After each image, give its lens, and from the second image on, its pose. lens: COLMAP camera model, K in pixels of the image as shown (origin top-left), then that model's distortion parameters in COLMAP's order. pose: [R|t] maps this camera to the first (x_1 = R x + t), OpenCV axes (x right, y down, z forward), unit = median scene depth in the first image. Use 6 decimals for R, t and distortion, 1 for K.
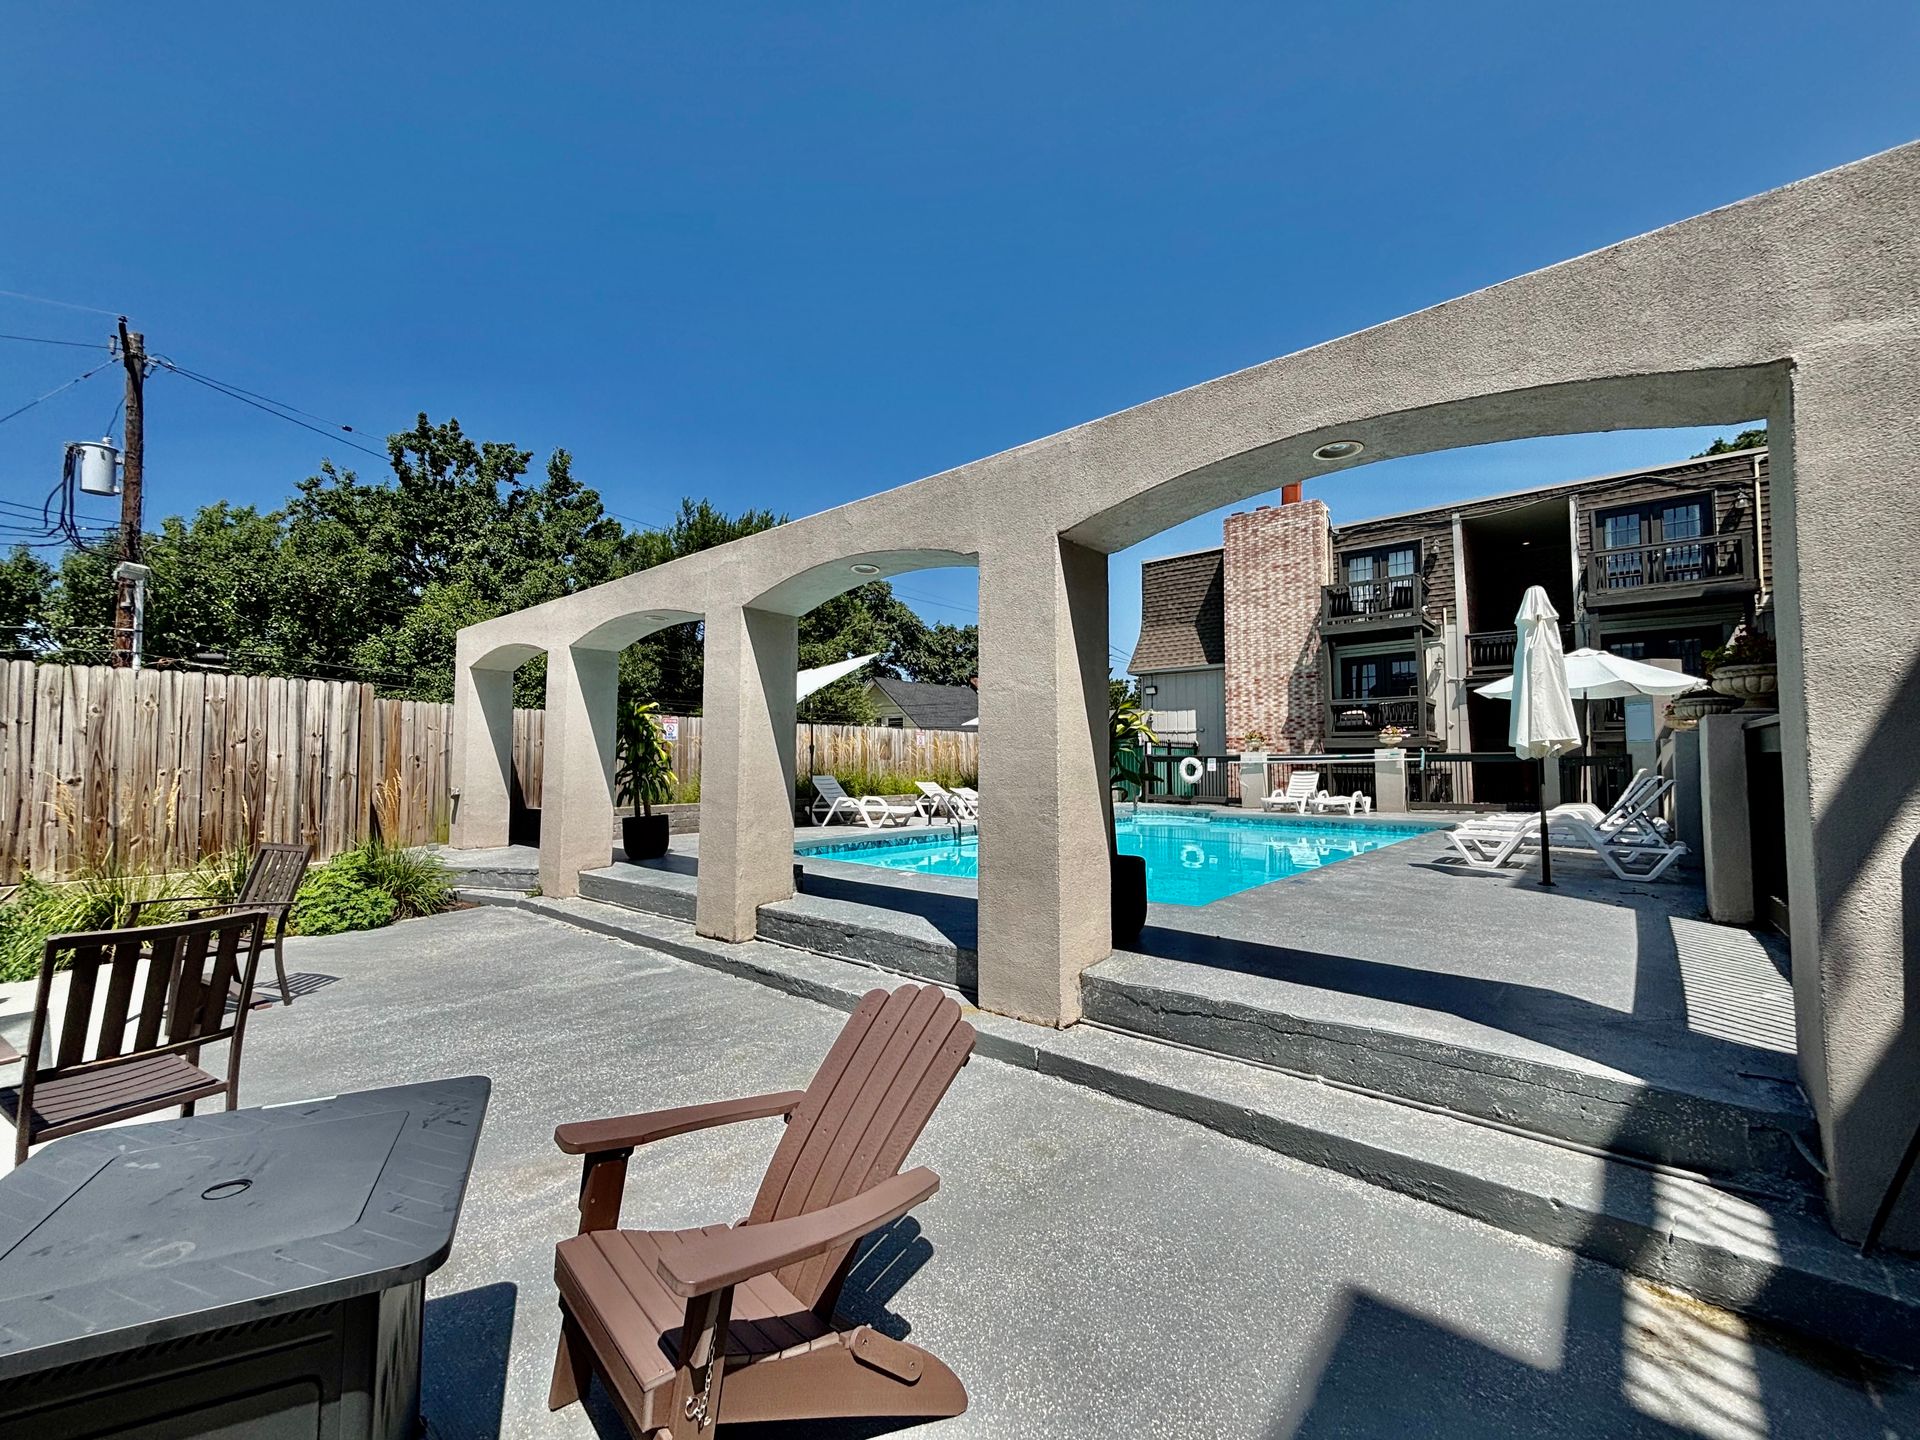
lens RADIAL K [[779.2, 0, 949.0], [0, 779.2, 719.6], [0, 0, 1]] dist [-0.000511, 0.000264]
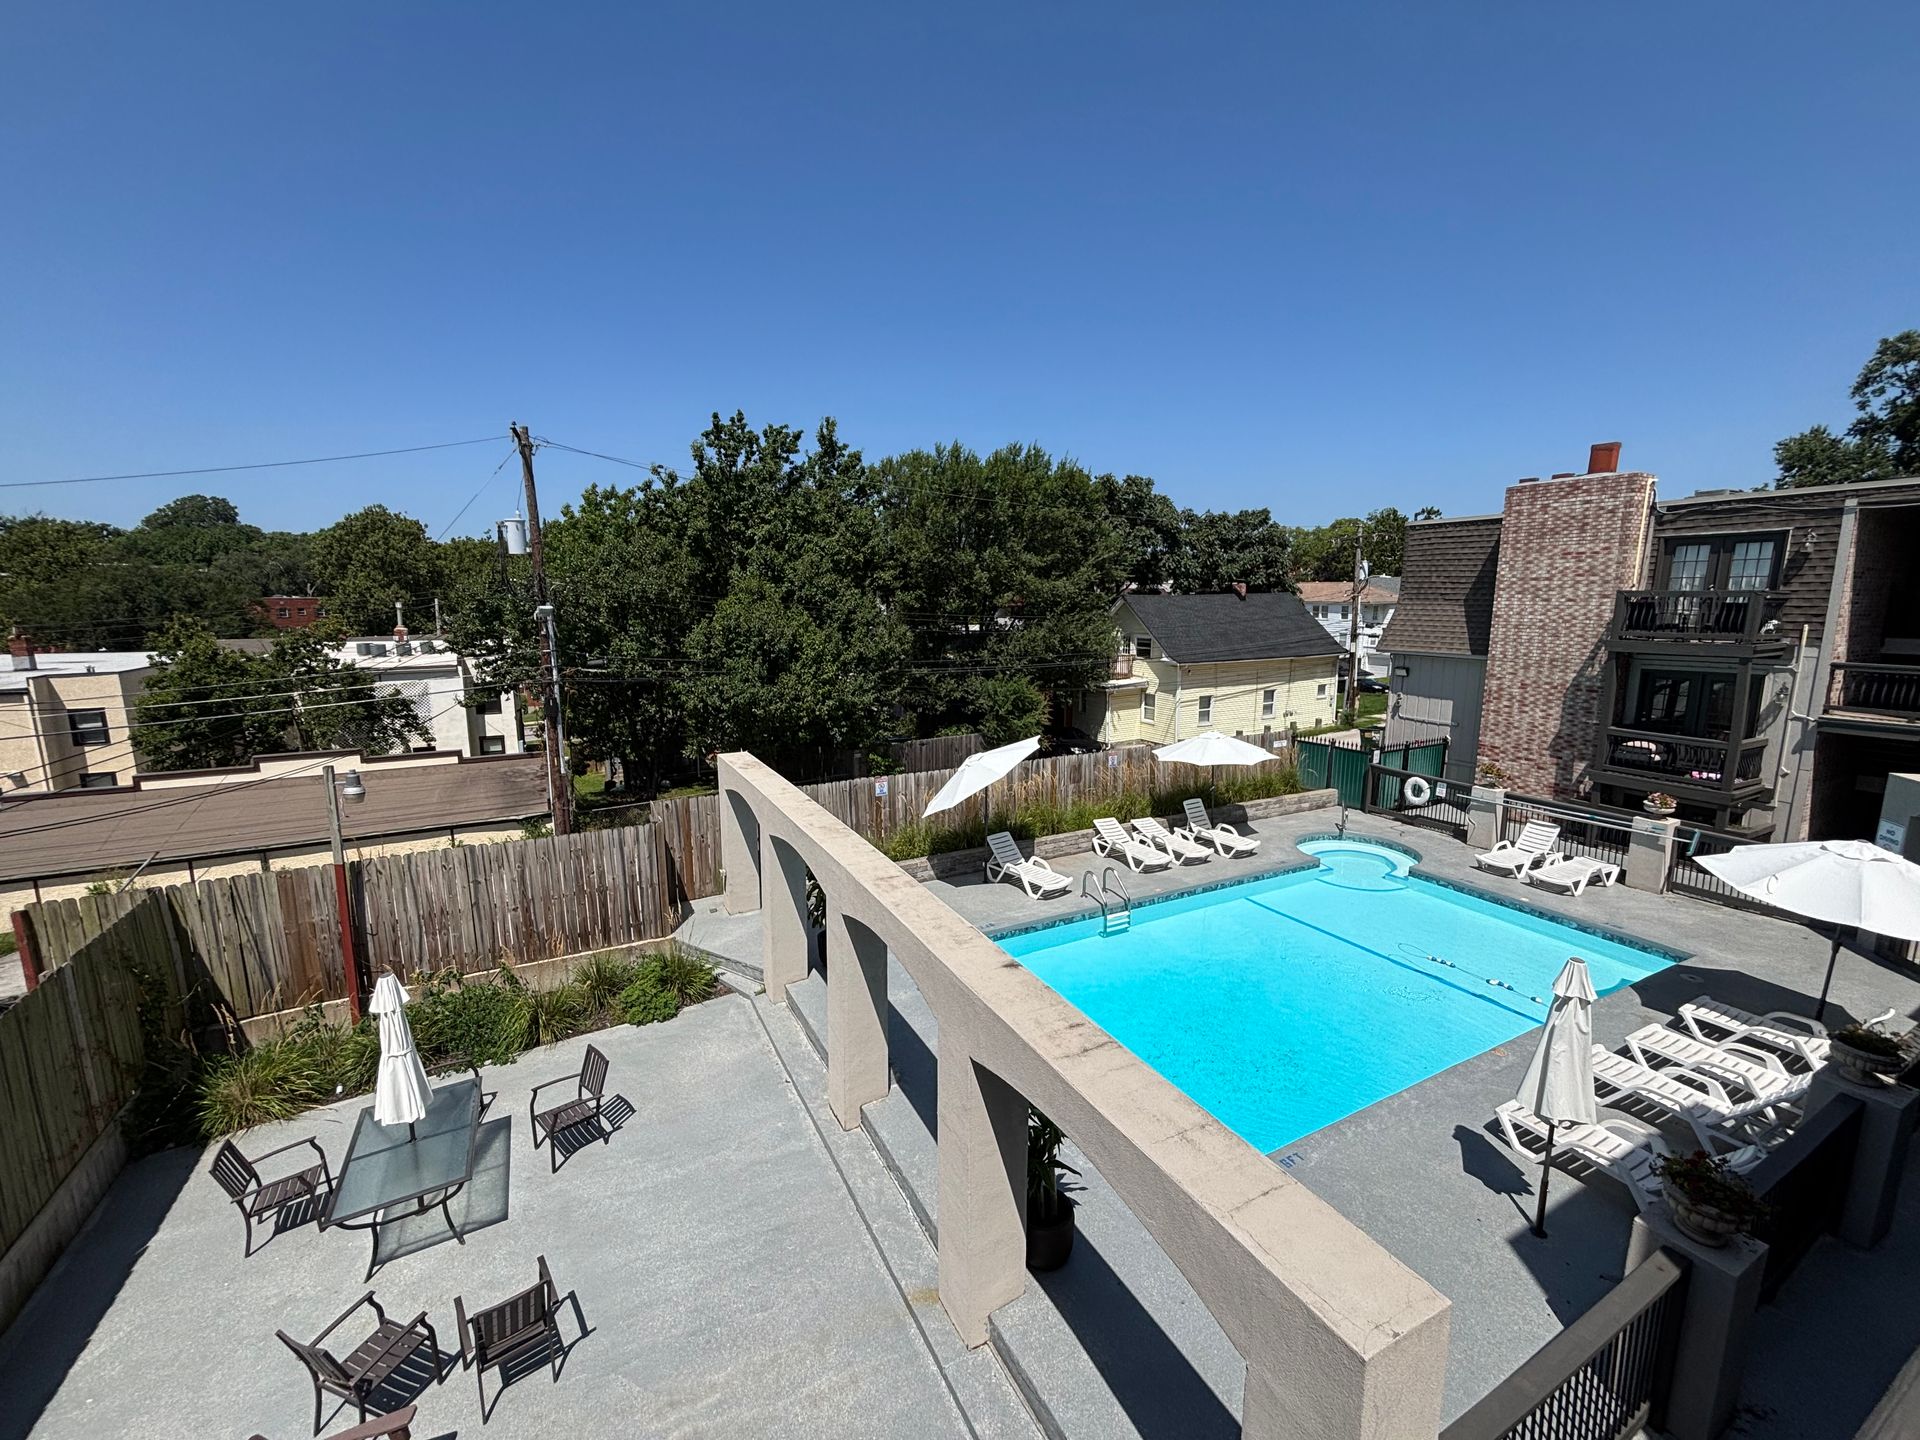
lens RADIAL K [[775.3, 0, 948.1], [0, 775.3, 717.0], [0, 0, 1]] dist [0.002254, 0.000713]
pose [[0.930913, 0.050288, -0.361763, 0.115626], [0.028776, 0.977299, 0.209901, -0.224321], [0.364107, -0.205810, 0.908333, -0.033979]]
